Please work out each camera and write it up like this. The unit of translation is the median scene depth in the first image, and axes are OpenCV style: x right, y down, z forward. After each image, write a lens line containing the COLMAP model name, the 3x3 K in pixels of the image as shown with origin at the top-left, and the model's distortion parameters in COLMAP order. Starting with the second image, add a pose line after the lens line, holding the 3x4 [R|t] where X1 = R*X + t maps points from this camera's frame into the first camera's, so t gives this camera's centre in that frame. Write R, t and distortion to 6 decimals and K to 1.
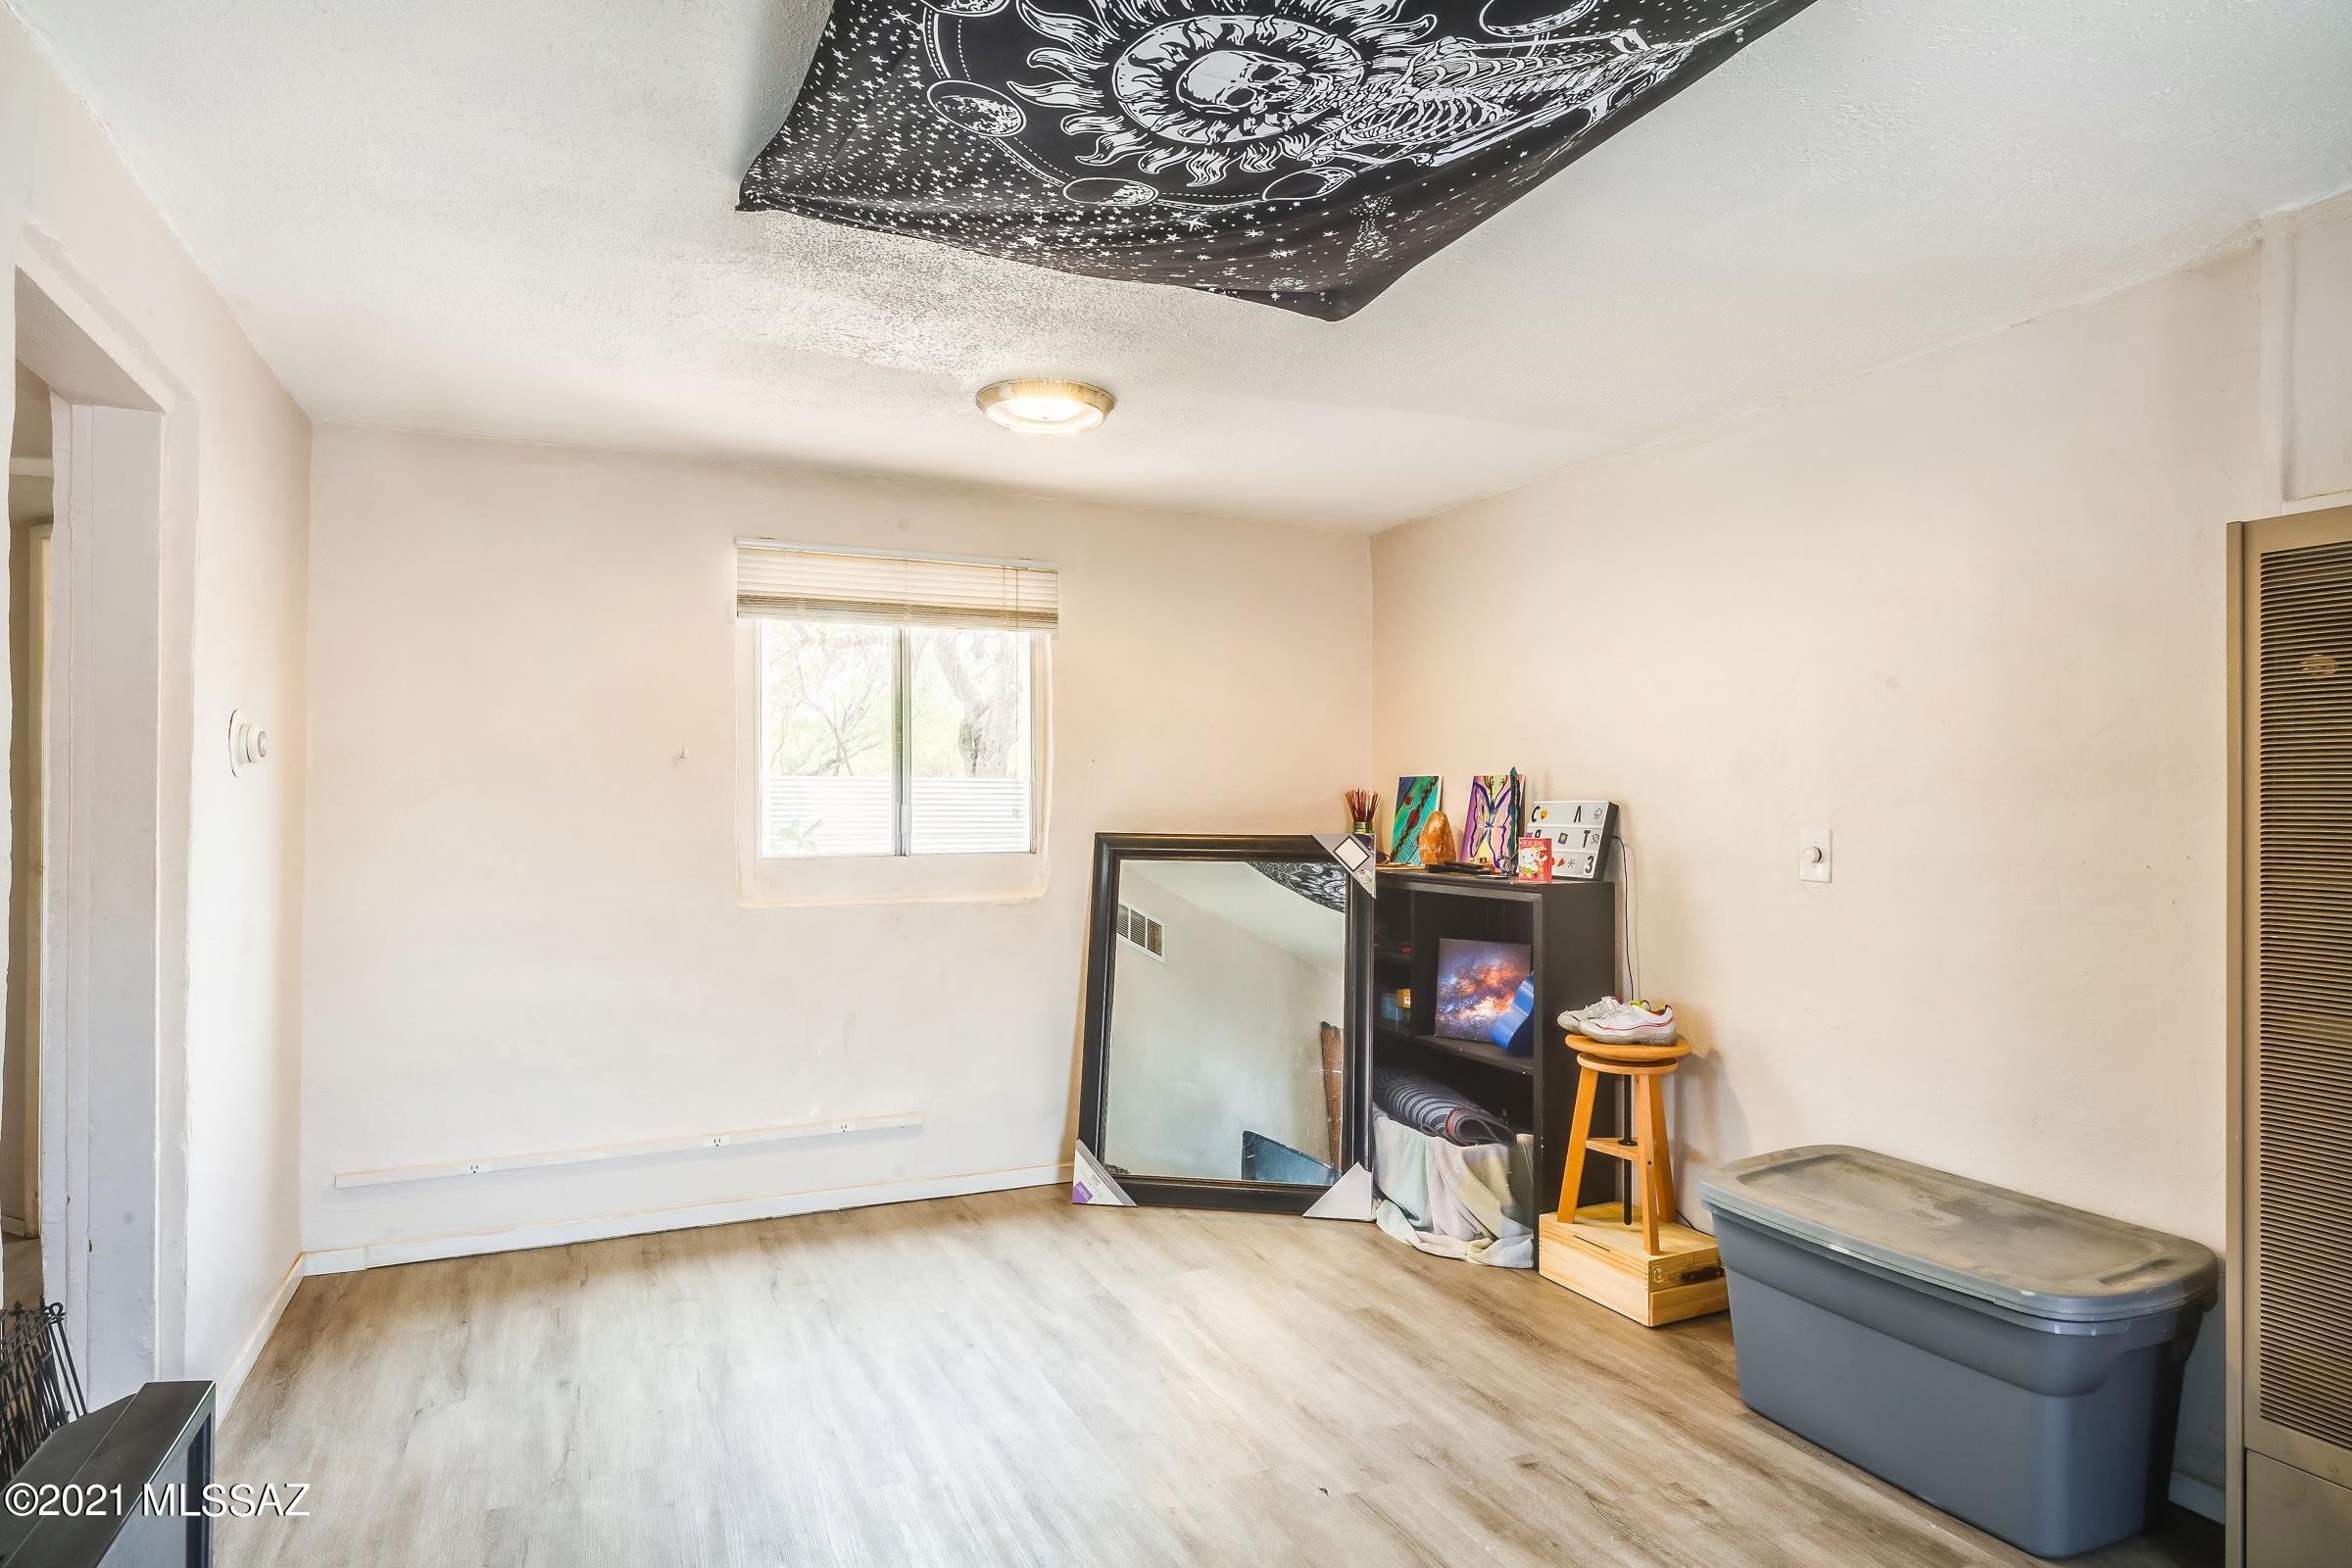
lens RADIAL K [[1331.8, 0, 1133.3], [0, 1331.8, 786.2], [0, 0, 1]] dist [-0.001438, 0.001633]
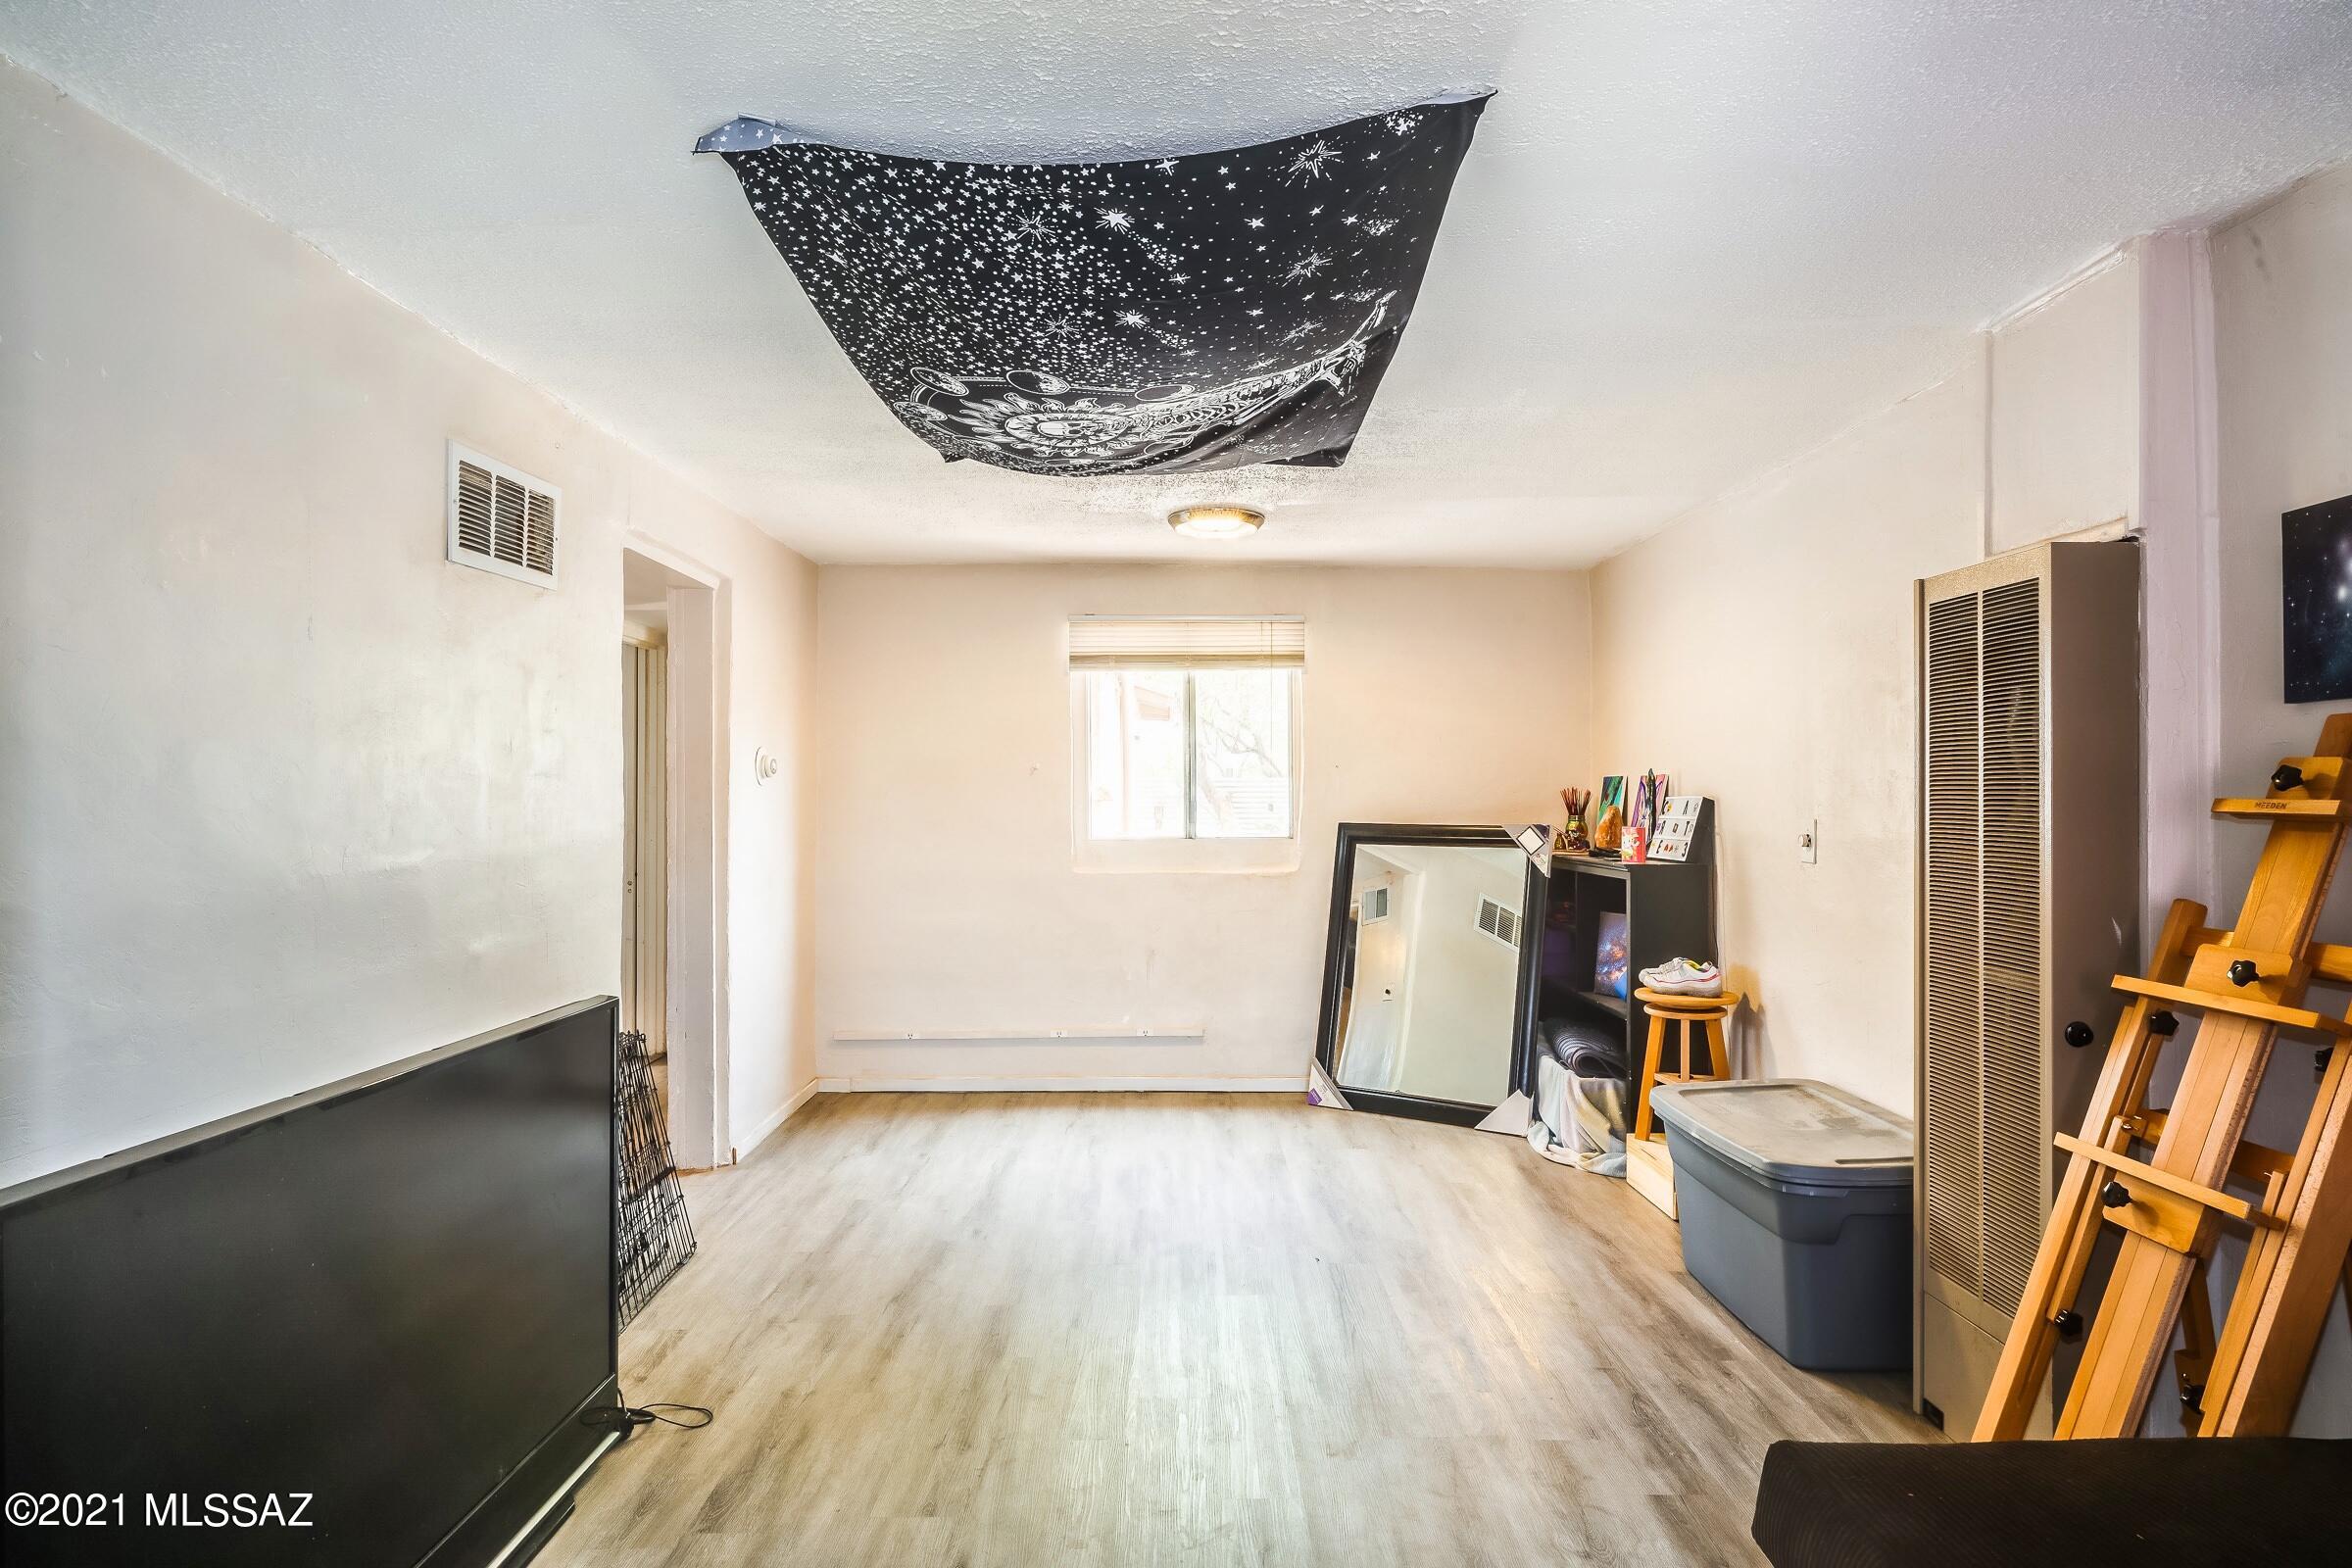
lens RADIAL K [[1331.8, 0, 1133.3], [0, 1331.8, 786.2], [0, 0, 1]] dist [-0.001438, 0.001633]
pose [[0.905493, -0.006748, -0.424308, 0.395479], [0.007048, 0.999975, -0.000862, -0.000801], [0.424303, -0.002210, 0.905517, -0.290168]]
